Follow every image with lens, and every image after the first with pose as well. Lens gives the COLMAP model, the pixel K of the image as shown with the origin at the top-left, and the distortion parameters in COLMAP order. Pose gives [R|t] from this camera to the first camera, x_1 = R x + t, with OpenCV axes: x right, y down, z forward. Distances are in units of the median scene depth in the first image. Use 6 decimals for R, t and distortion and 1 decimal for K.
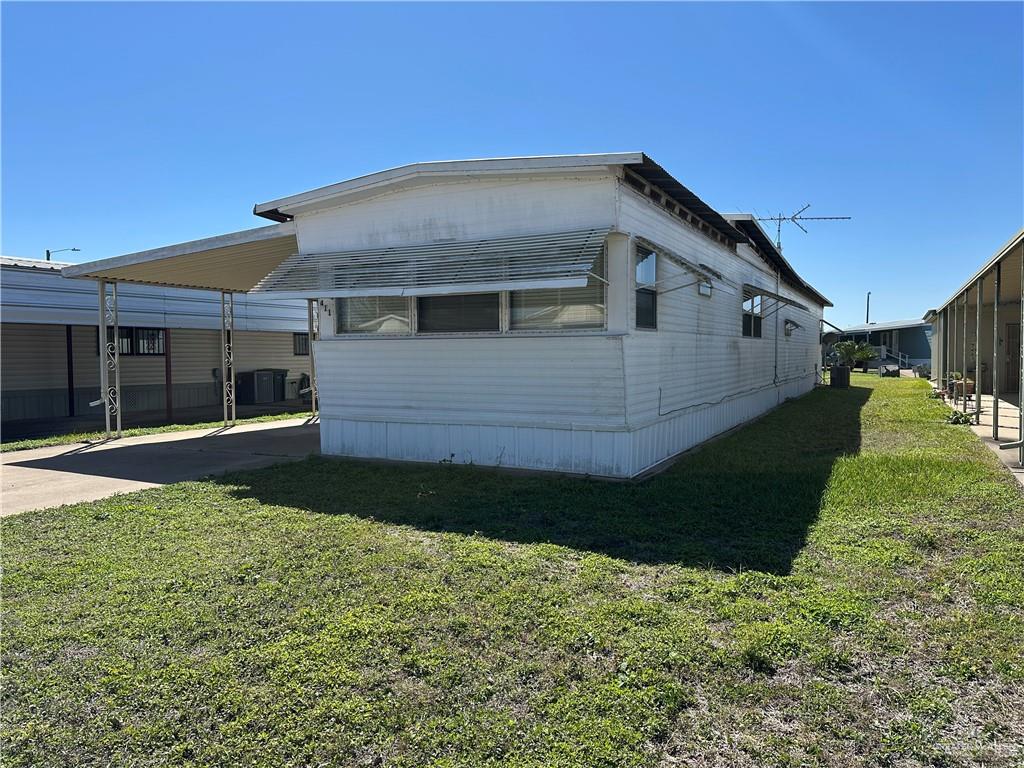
lens RADIAL K [[719.8, 0, 520.0], [0, 719.8, 382.7], [0, 0, 1]] dist [0.064062, -0.020489]
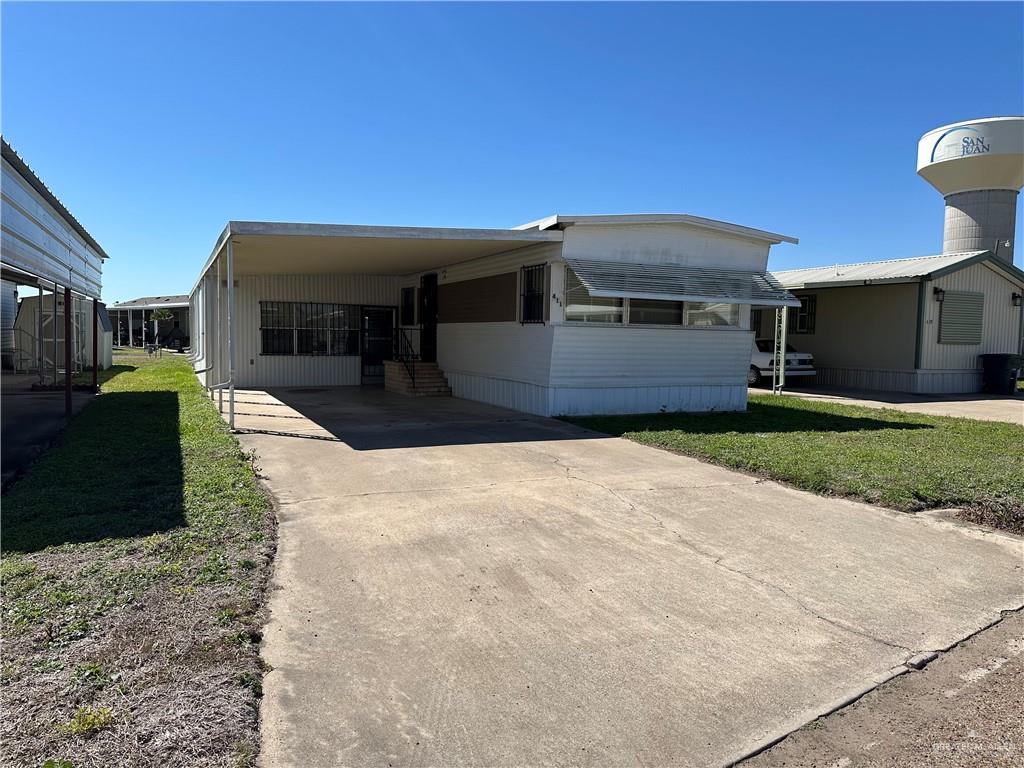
lens RADIAL K [[719.8, 0, 510.4], [0, 719.8, 384.1], [0, 0, 1]] dist [0.064062, -0.020489]
pose [[0.611643, -0.034759, 0.790370, -1.440192], [0.008165, 0.999258, 0.037628, -0.005629], [-0.791092, -0.016562, 0.611473, 0.323408]]
